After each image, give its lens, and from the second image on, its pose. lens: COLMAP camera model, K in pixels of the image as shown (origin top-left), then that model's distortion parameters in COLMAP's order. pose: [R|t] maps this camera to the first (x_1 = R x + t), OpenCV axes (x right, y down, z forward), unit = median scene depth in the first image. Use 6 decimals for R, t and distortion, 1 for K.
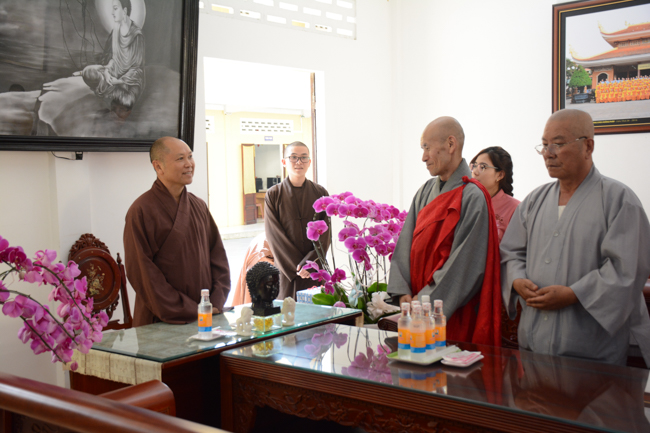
lens RADIAL K [[828.5, 0, 325.0], [0, 828.5, 216.5], [0, 0, 1]] dist [0.167298, 0.078296]
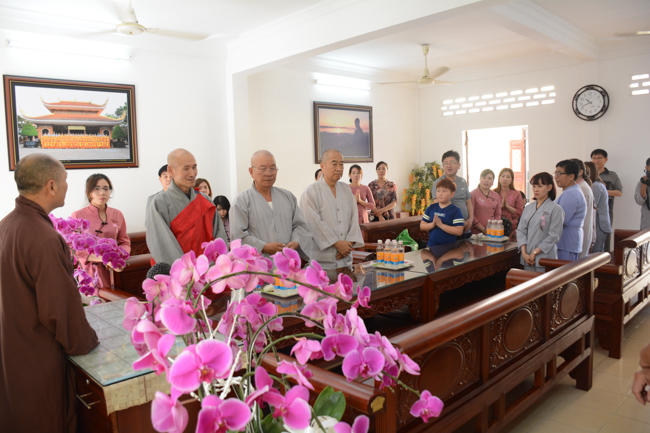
lens RADIAL K [[503.3, 0, 318.9], [0, 503.3, 213.8], [0, 0, 1]] dist [-0.129719, 0.068039]
pose [[0.116636, -0.056314, 0.991577, -0.587219], [0.096596, 0.994301, 0.045106, -0.017555], [-0.988466, 0.090521, 0.121411, 0.560729]]
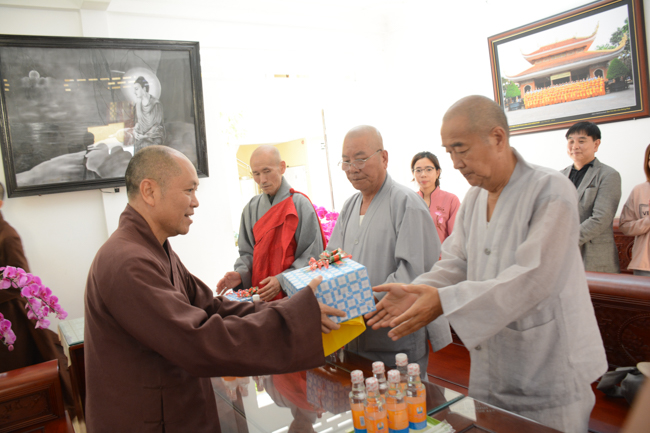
lens RADIAL K [[503.3, 0, 318.9], [0, 503.3, 213.8], [0, 0, 1]] dist [-0.129719, 0.068039]
pose [[0.949928, -0.060667, -0.306522, 0.311211], [0.072362, 0.997015, 0.026924, -0.026147], [0.303973, -0.047756, 0.951483, 0.260999]]
